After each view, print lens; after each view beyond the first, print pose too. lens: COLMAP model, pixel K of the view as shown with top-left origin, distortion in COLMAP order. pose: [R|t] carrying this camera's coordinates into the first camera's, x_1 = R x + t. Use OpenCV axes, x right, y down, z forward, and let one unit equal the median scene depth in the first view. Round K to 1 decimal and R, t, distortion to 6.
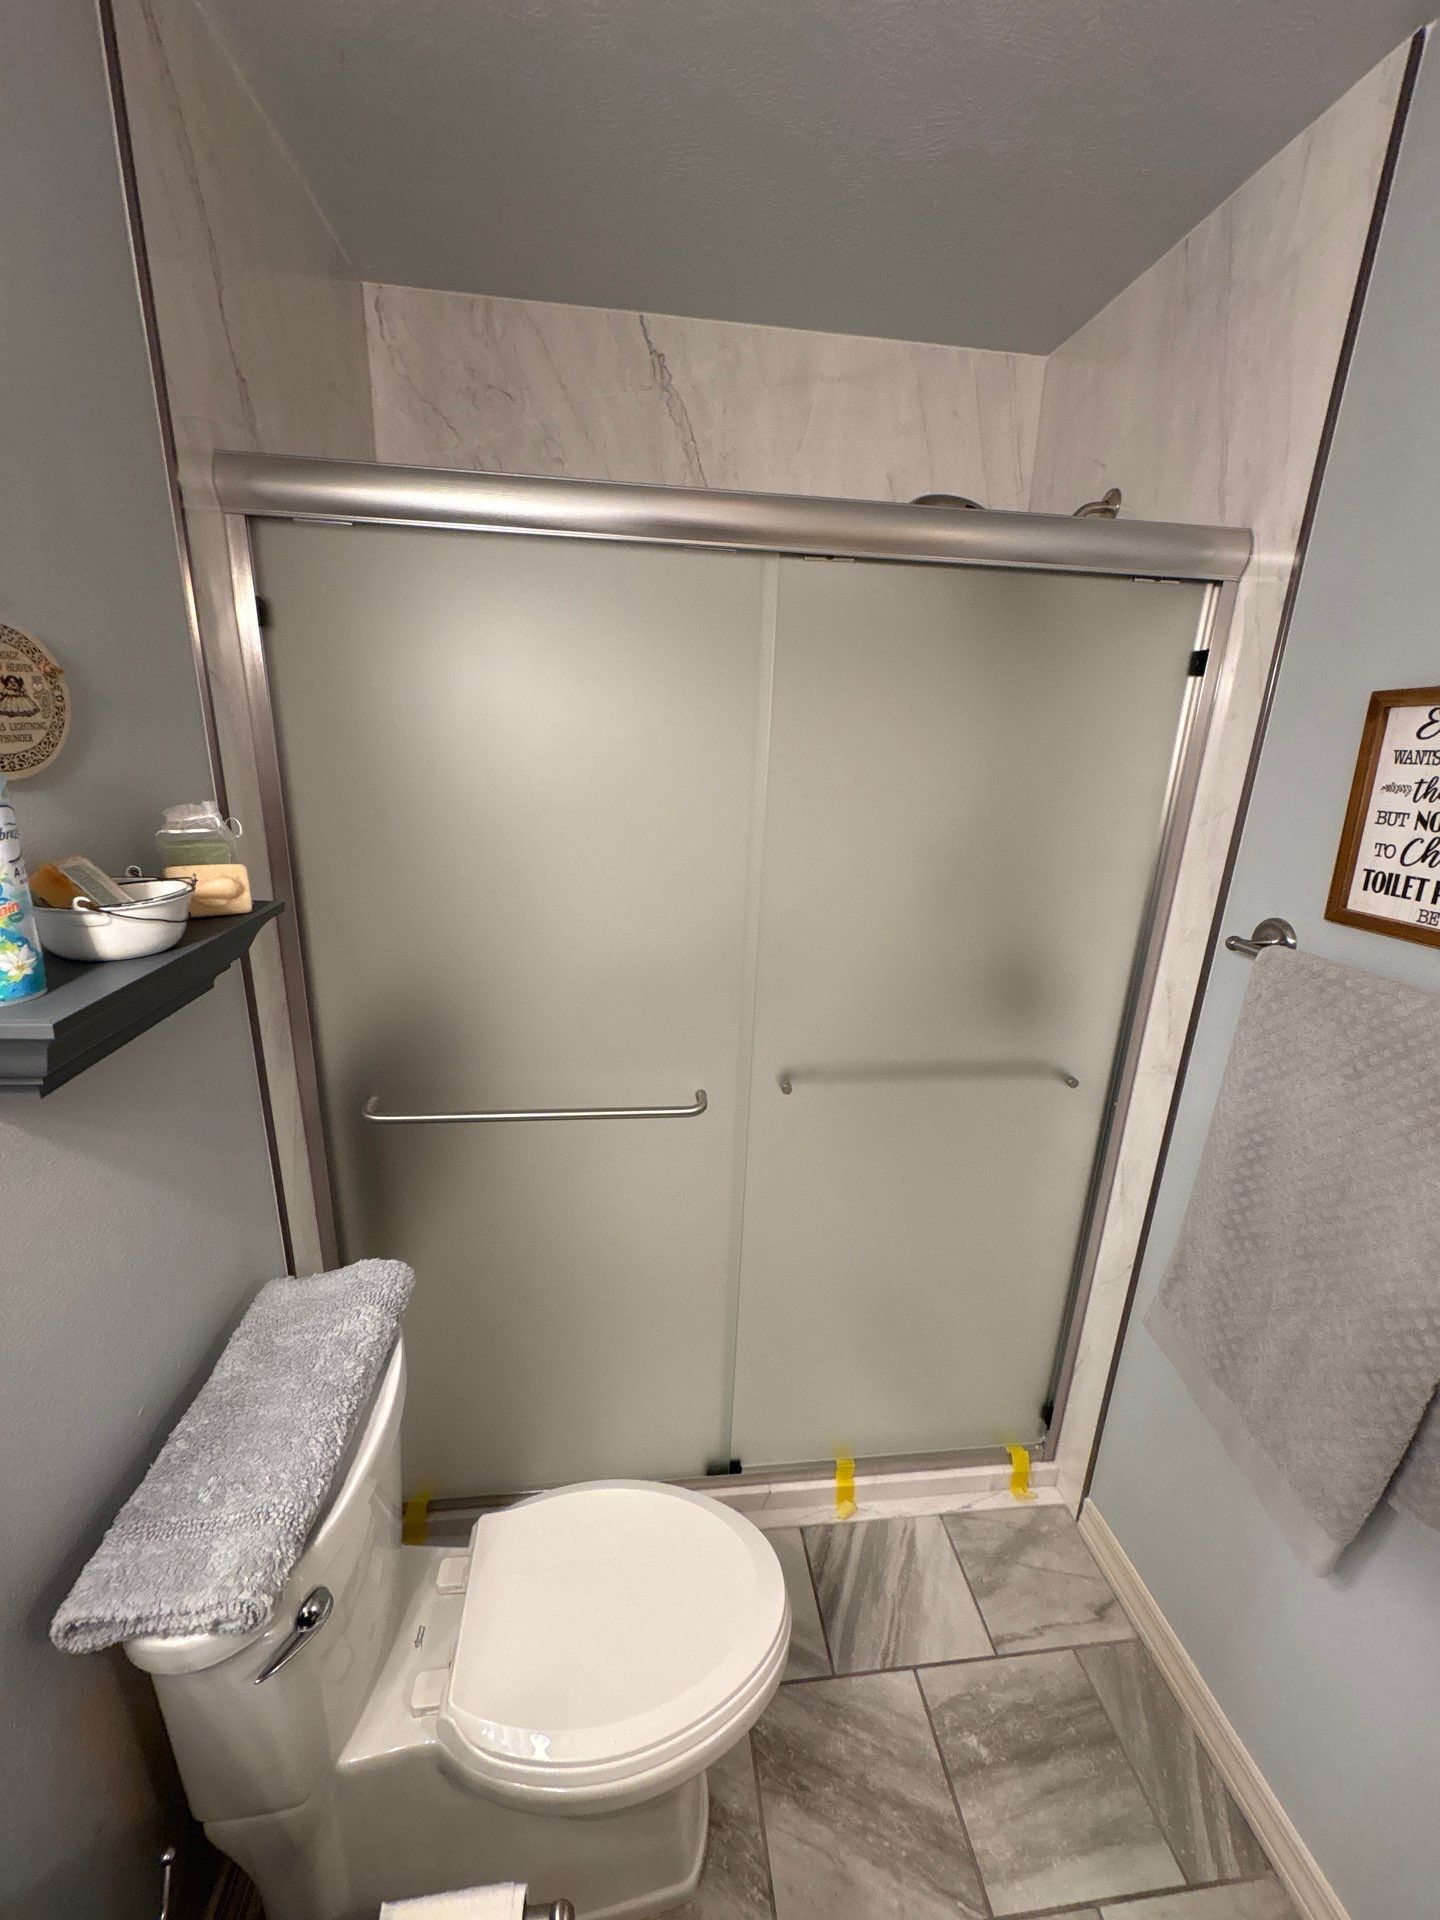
lens RADIAL K [[746.8, 0, 714.6], [0, 746.8, 953.7], [0, 0, 1]] dist [-0.002248, 0.000527]
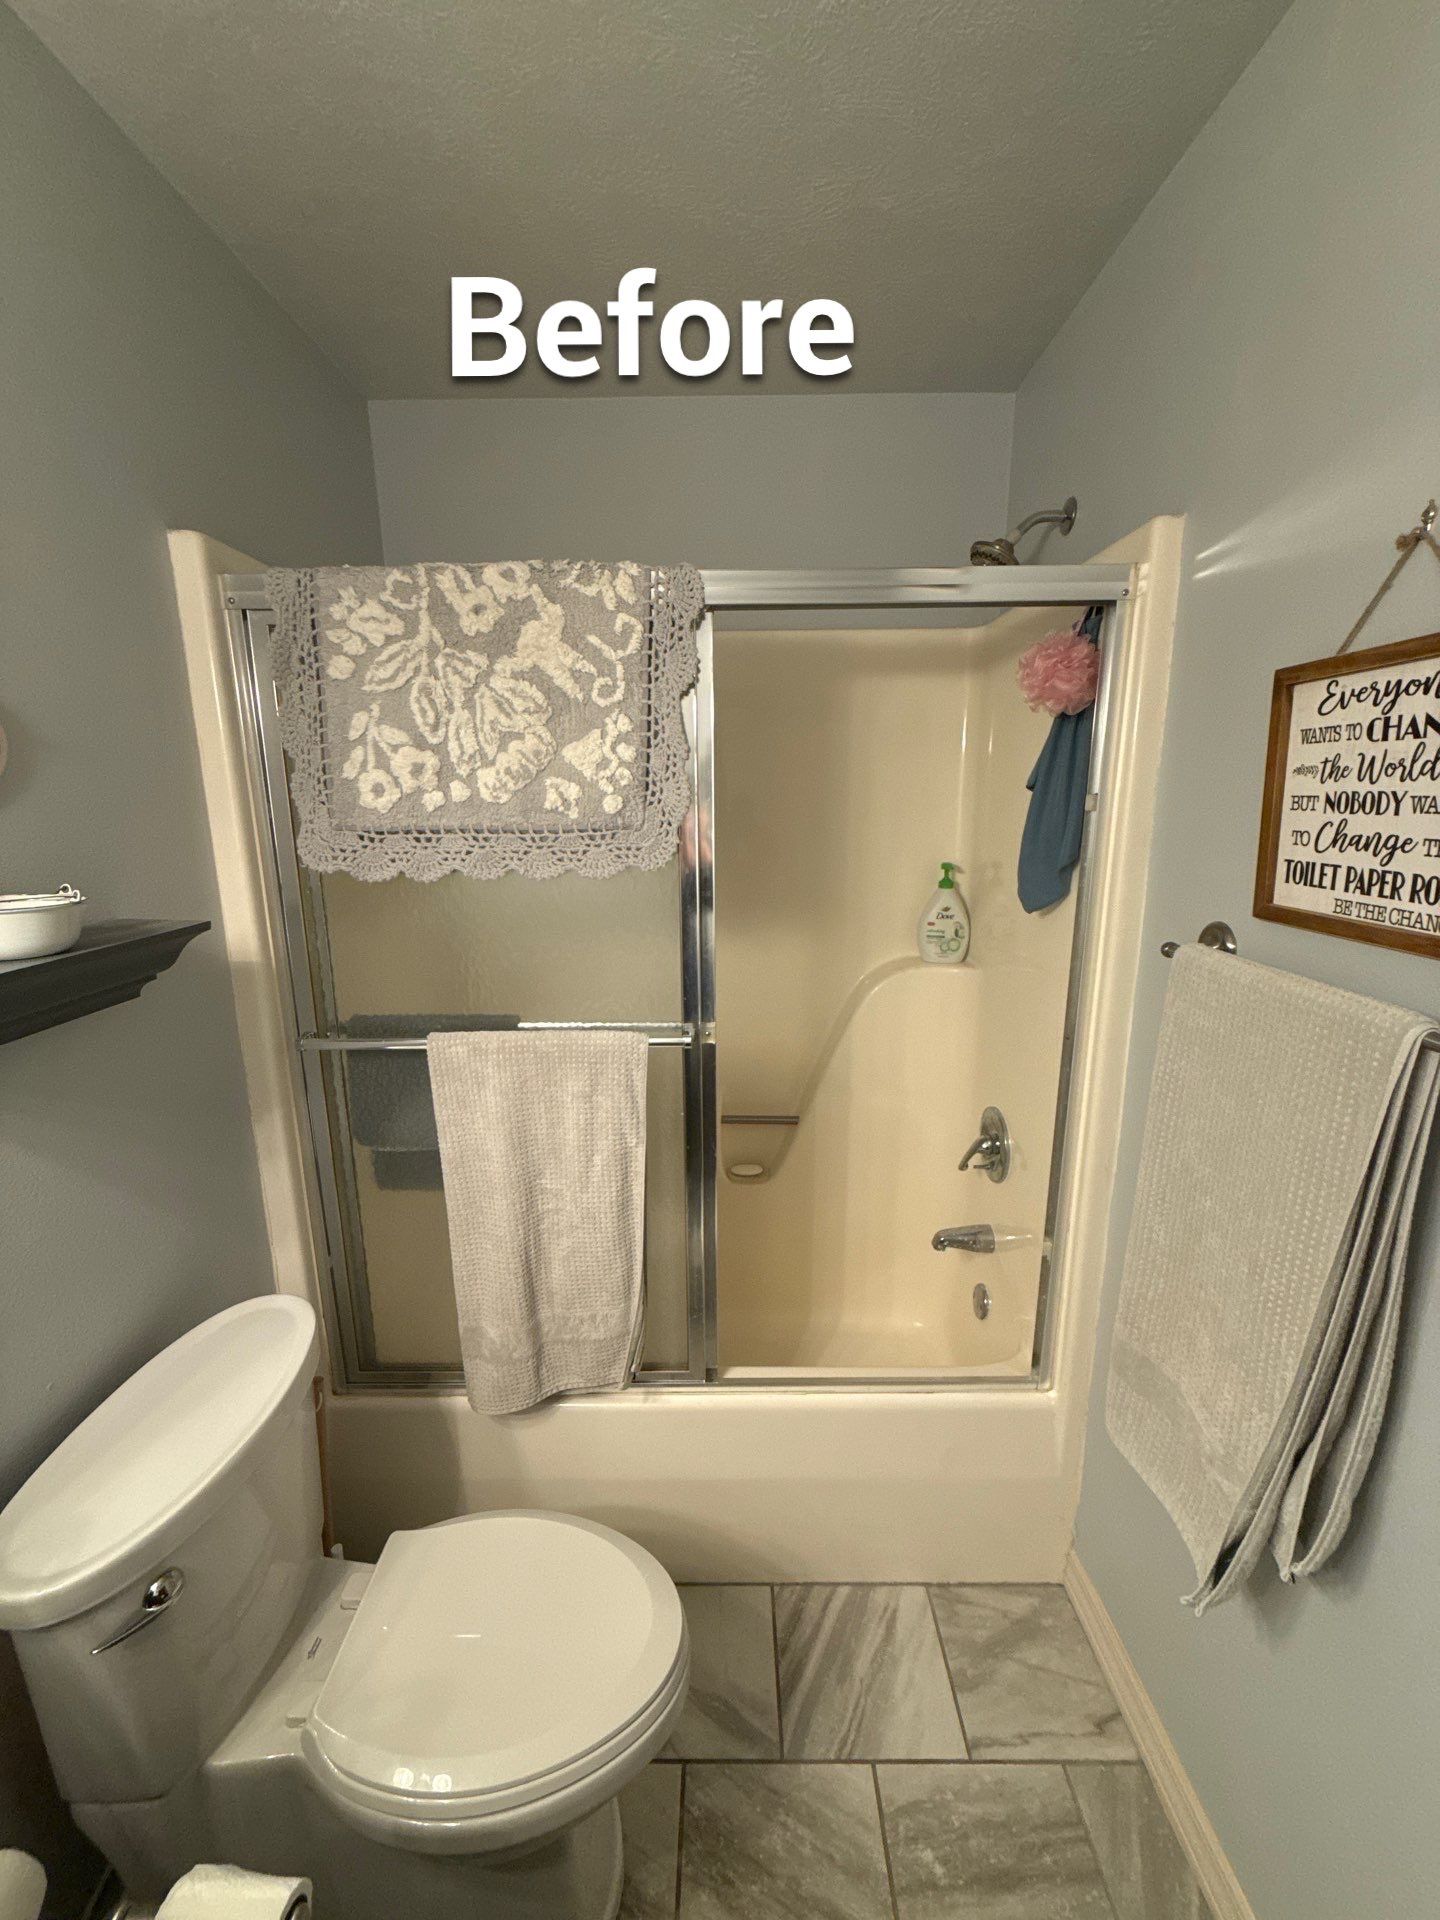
lens RADIAL K [[746.8, 0, 703.3], [0, 746.8, 948.8], [0, 0, 1]] dist [-0.002248, 0.000527]
pose [[0.991269, -0.014923, -0.131008, 0.225865], [0.004835, 0.997020, -0.076987, 0.049848], [0.131766, 0.075682, 0.988388, 0.007092]]
